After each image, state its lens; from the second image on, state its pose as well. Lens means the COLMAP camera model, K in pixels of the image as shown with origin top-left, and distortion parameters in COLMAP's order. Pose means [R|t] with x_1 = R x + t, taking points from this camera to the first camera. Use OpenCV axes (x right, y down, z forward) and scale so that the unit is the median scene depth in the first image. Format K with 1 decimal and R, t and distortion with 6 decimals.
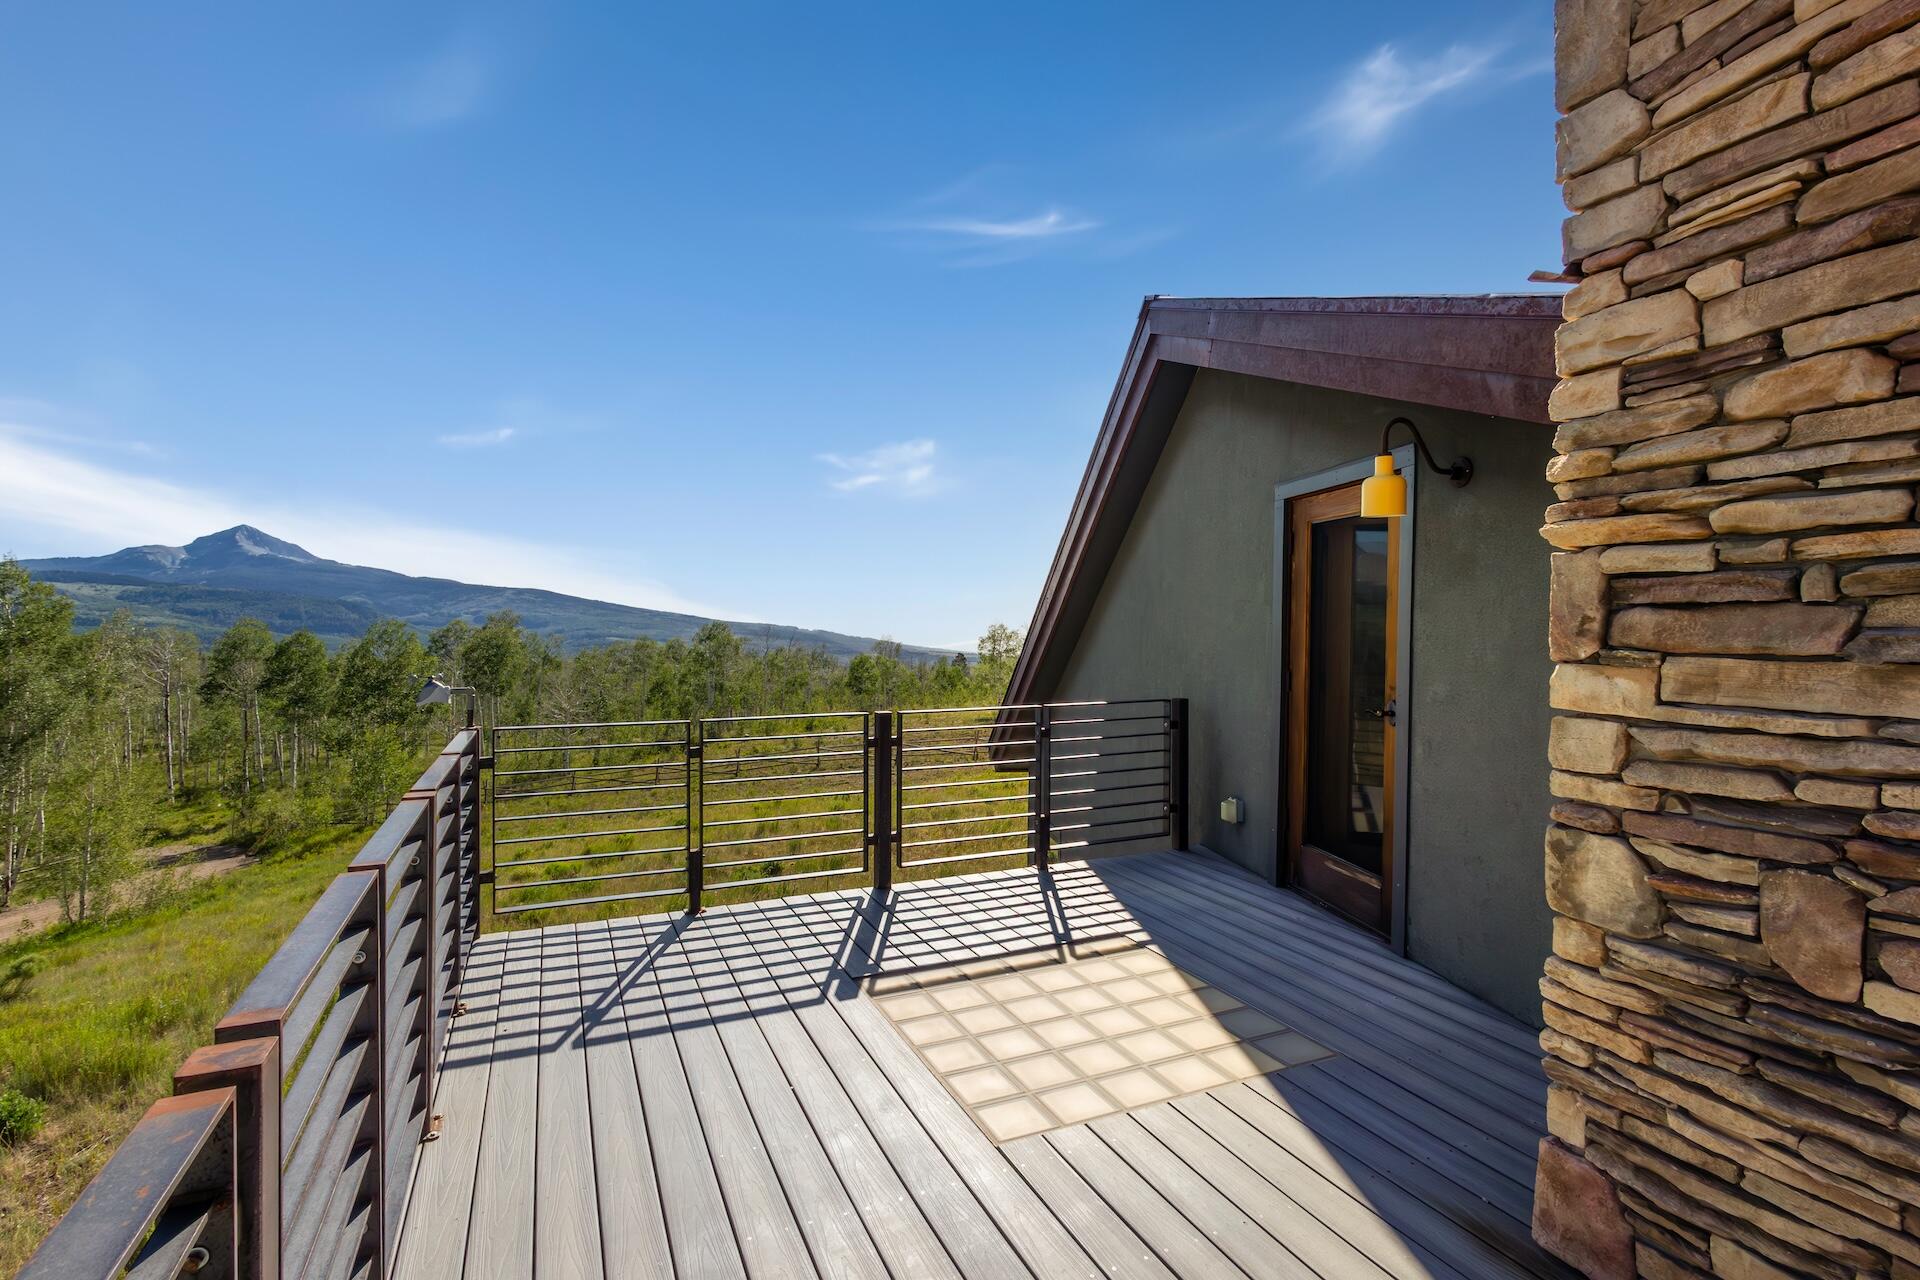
lens RADIAL K [[903.3, 0, 946.4], [0, 903.3, 637.4], [0, 0, 1]] dist [0.024974, 0.000082]
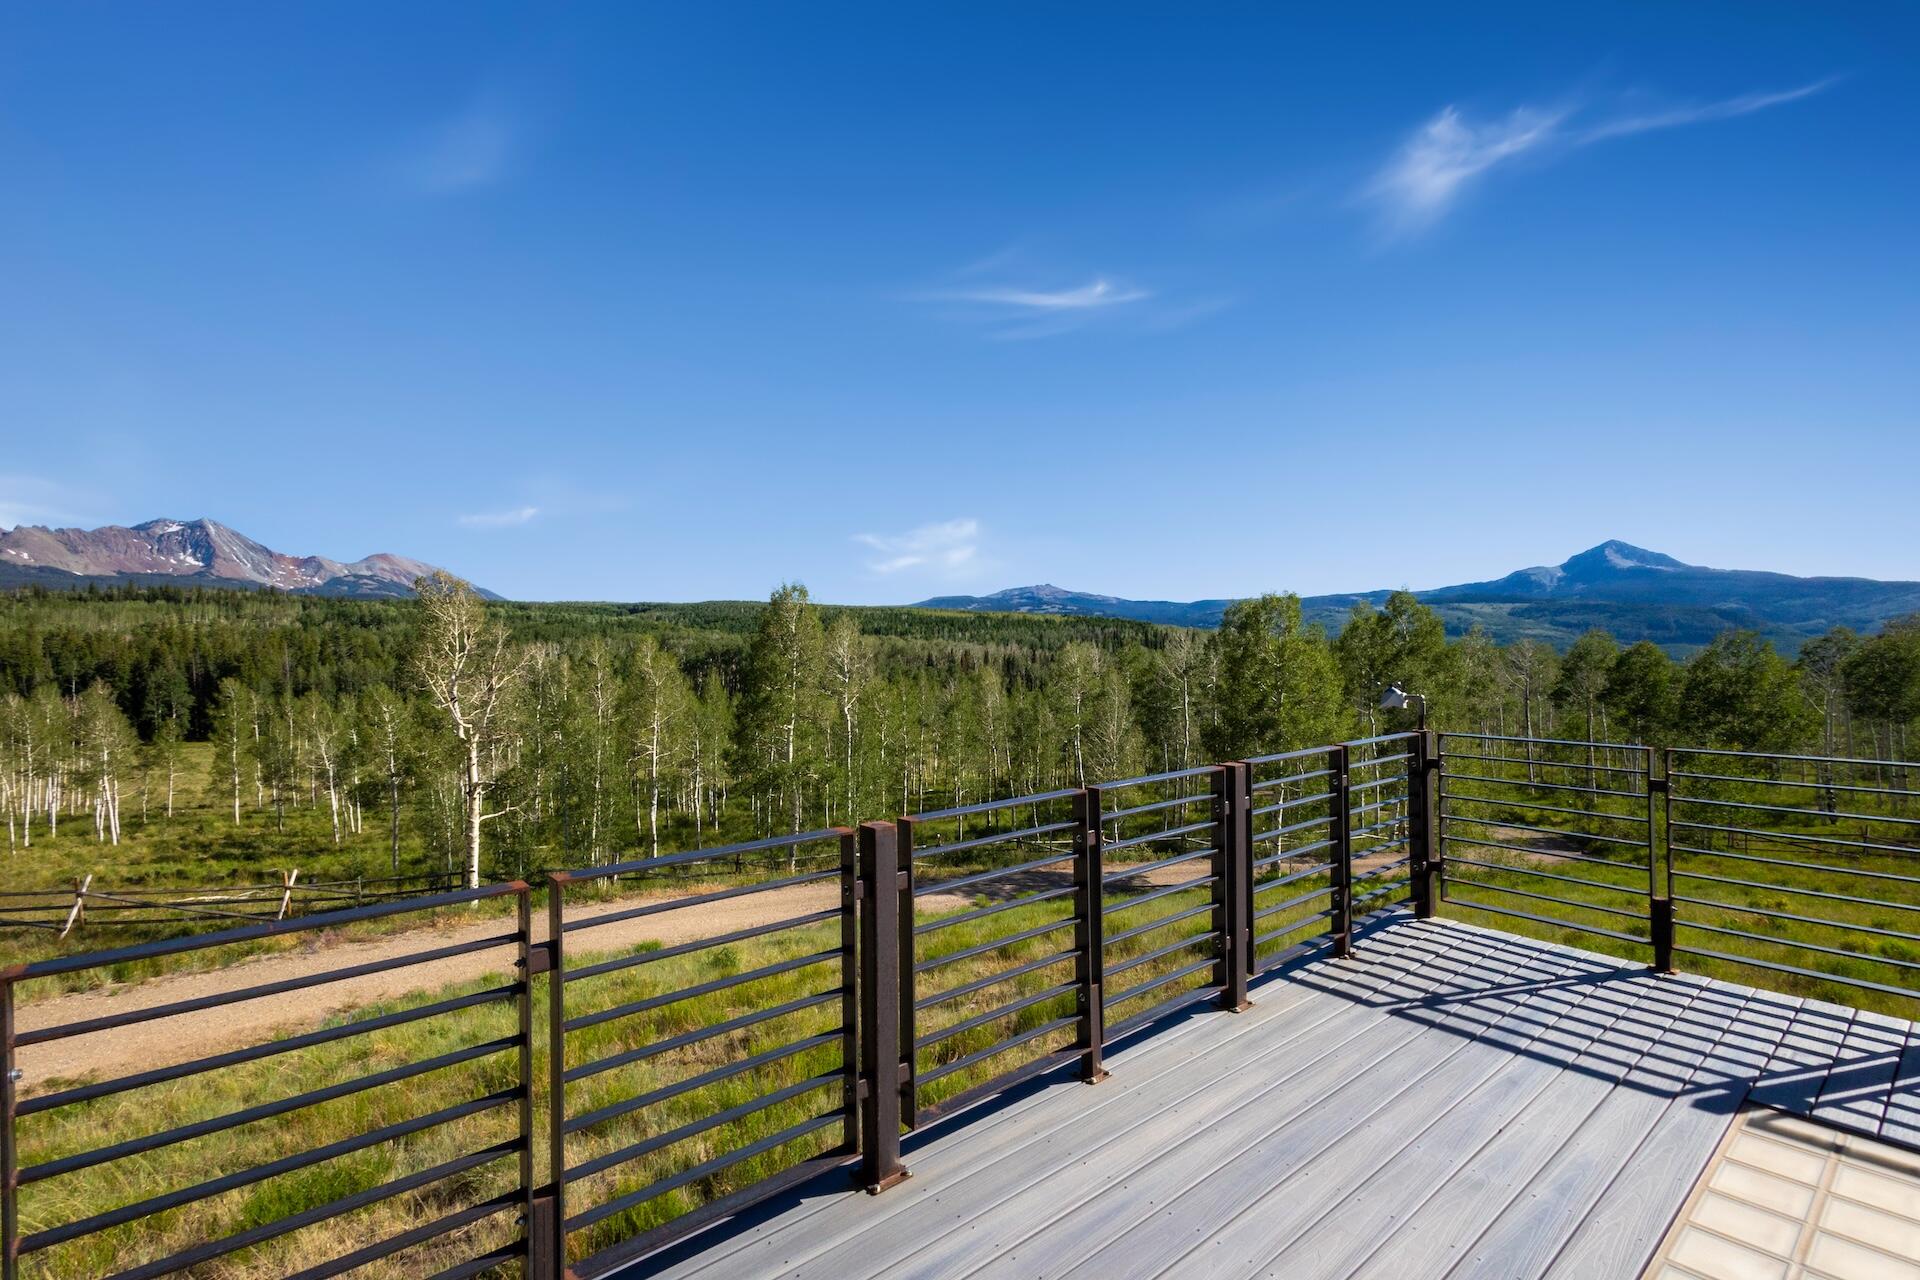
lens RADIAL K [[898.0, 0, 970.2], [0, 898.0, 637.3], [0, 0, 1]] dist [0.014107, -0.000663]
pose [[0.293333, -0.009603, -0.955962, 0.045758], [-0.001434, 0.999944, -0.010485, -0.000649], [0.956009, 0.004446, 0.293303, 0.014460]]
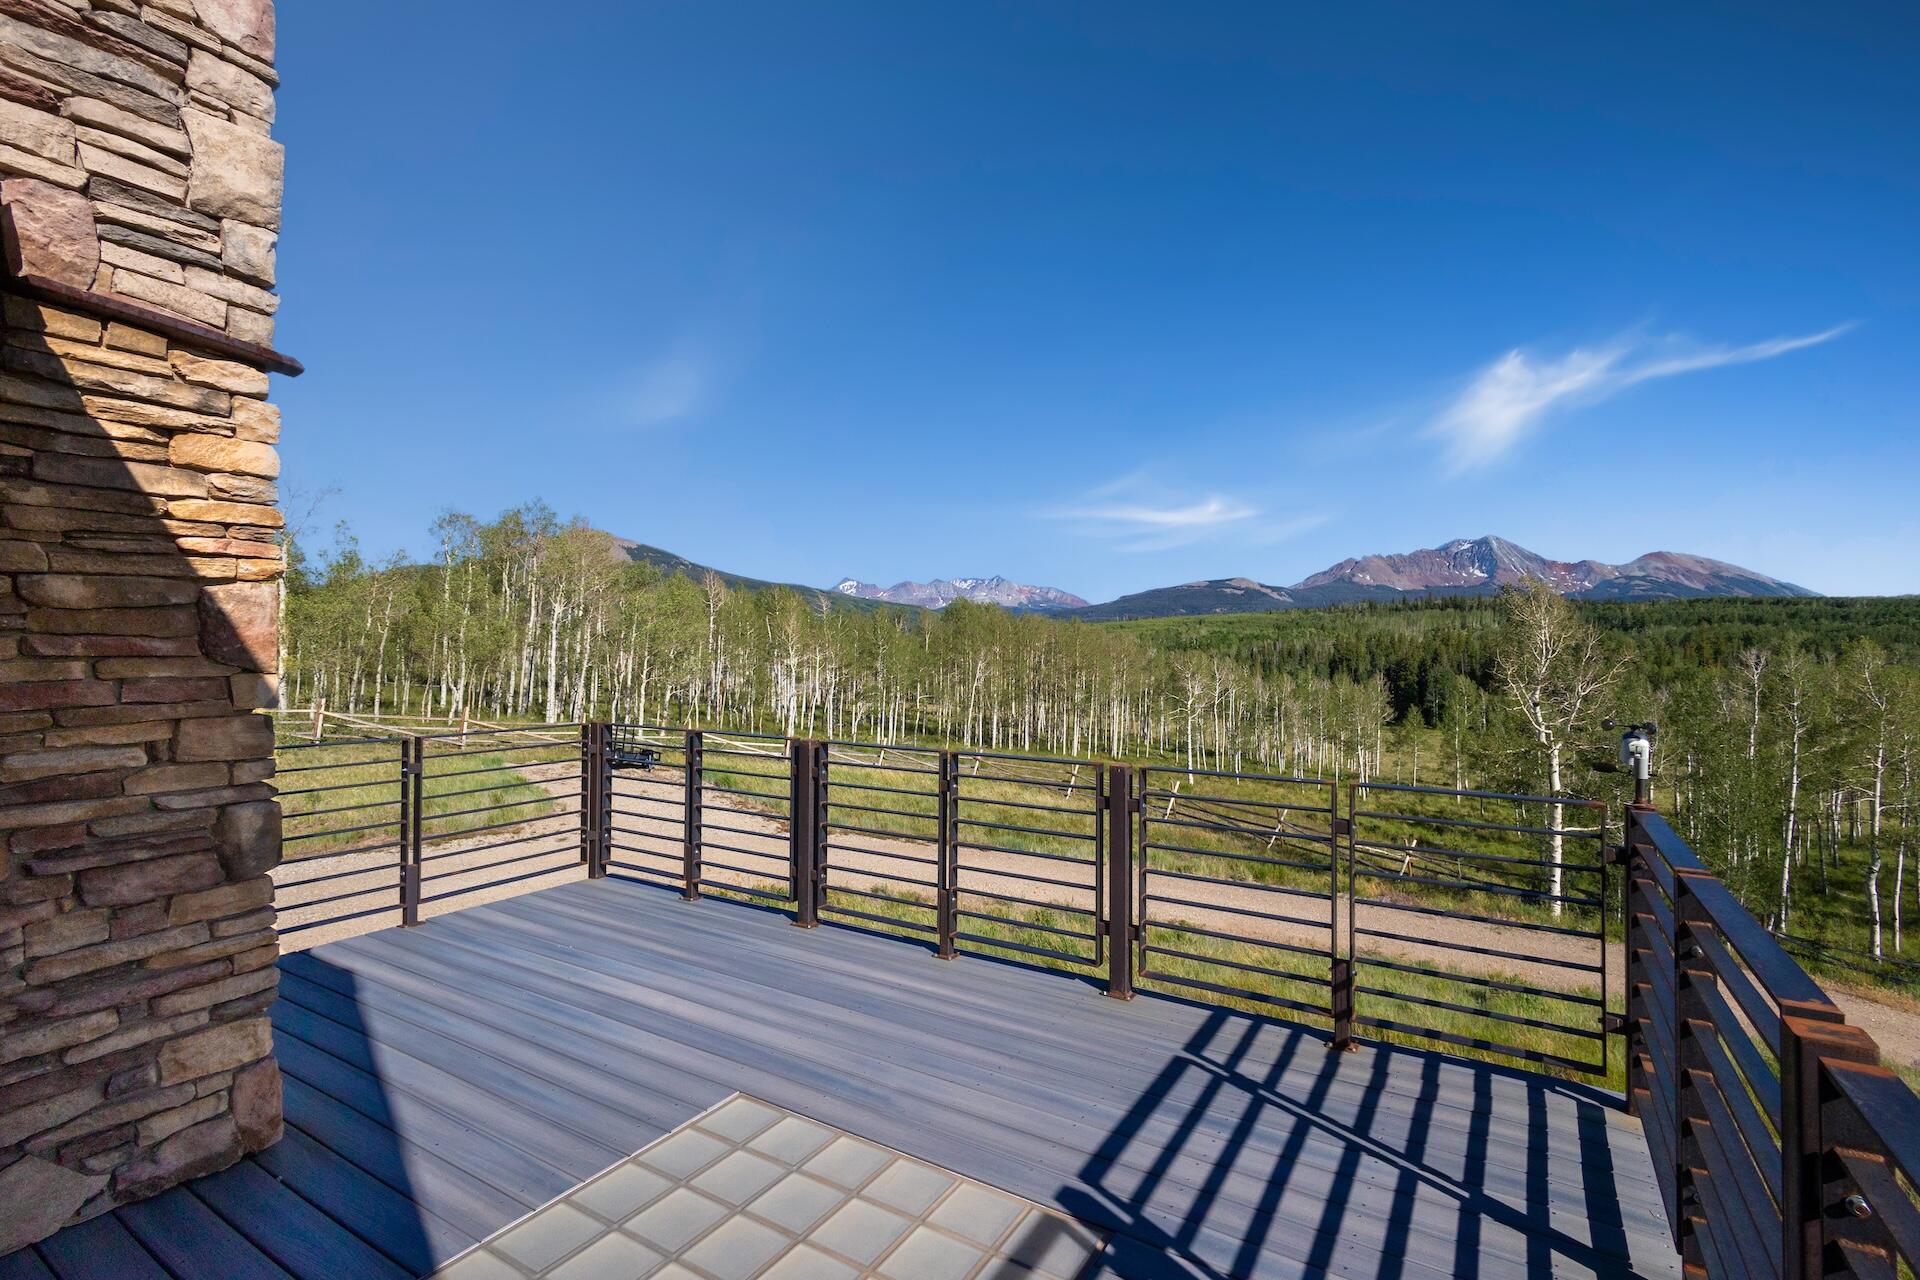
lens RADIAL K [[903.3, 0, 946.4], [0, 903.3, 637.4], [0, 0, 1]] dist [0.024974, 0.000082]
pose [[-0.826846, -0.014476, -0.562243, 0.035296], [-0.017376, 0.999849, -0.000189, -0.002200], [0.562160, 0.009613, -0.826972, 0.148562]]
